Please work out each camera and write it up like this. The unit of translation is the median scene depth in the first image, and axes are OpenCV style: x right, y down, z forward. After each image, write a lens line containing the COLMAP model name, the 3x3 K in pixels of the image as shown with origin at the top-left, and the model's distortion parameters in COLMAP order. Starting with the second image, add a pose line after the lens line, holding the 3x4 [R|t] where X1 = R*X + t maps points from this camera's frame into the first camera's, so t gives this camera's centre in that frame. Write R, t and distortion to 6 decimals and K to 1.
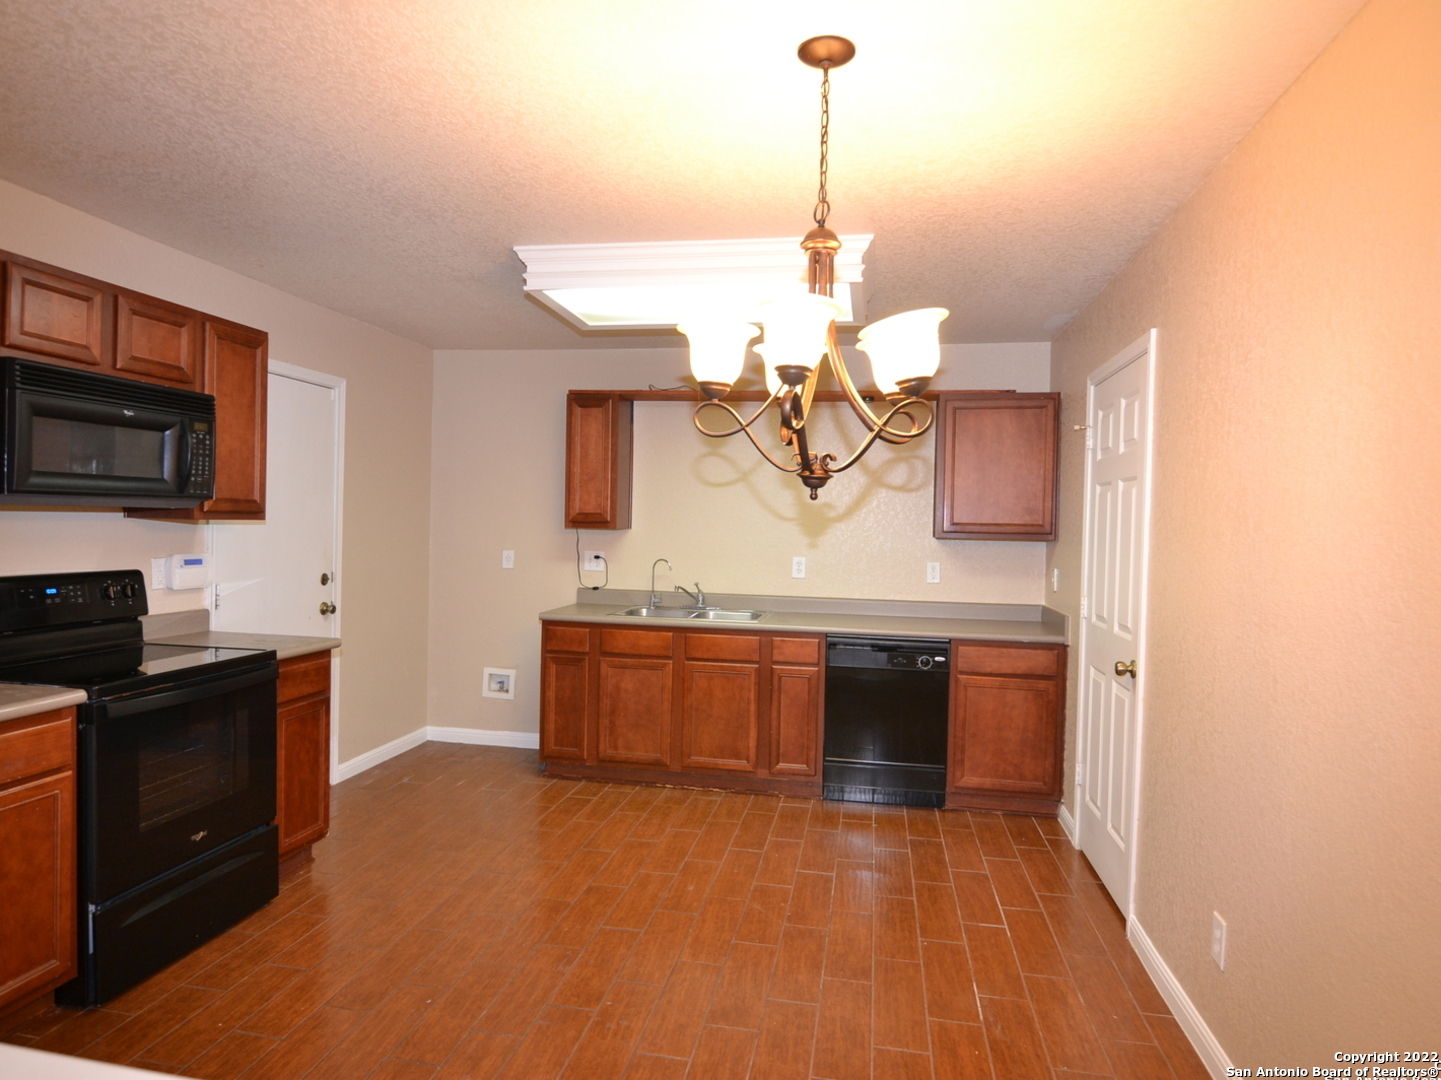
lens RADIAL K [[873.2, 0, 720.5], [0, 873.2, 540.0], [0, 0, 1]] dist [0.002001, -0.018521]
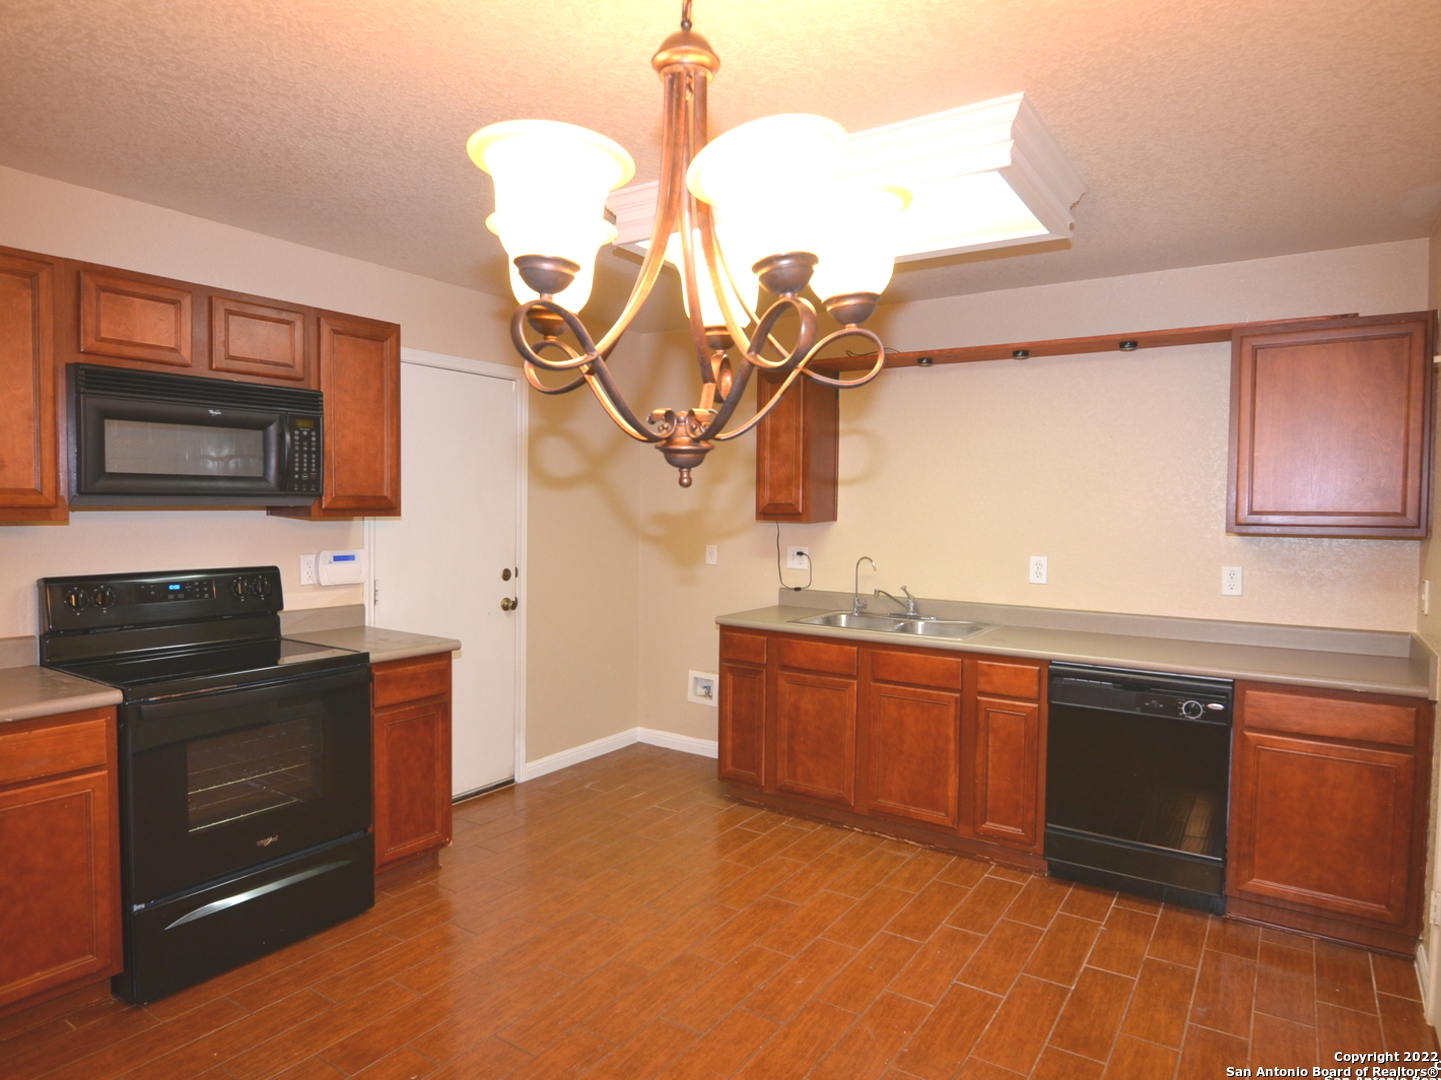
lens RADIAL K [[873.2, 0, 720.5], [0, 873.2, 540.0], [0, 0, 1]] dist [0.002001, -0.018521]
pose [[0.915643, 0.004442, -0.401968, 0.170111], [0.001460, 0.999896, 0.014375, -0.008112], [0.401990, -0.013750, 0.915541, 0.203598]]
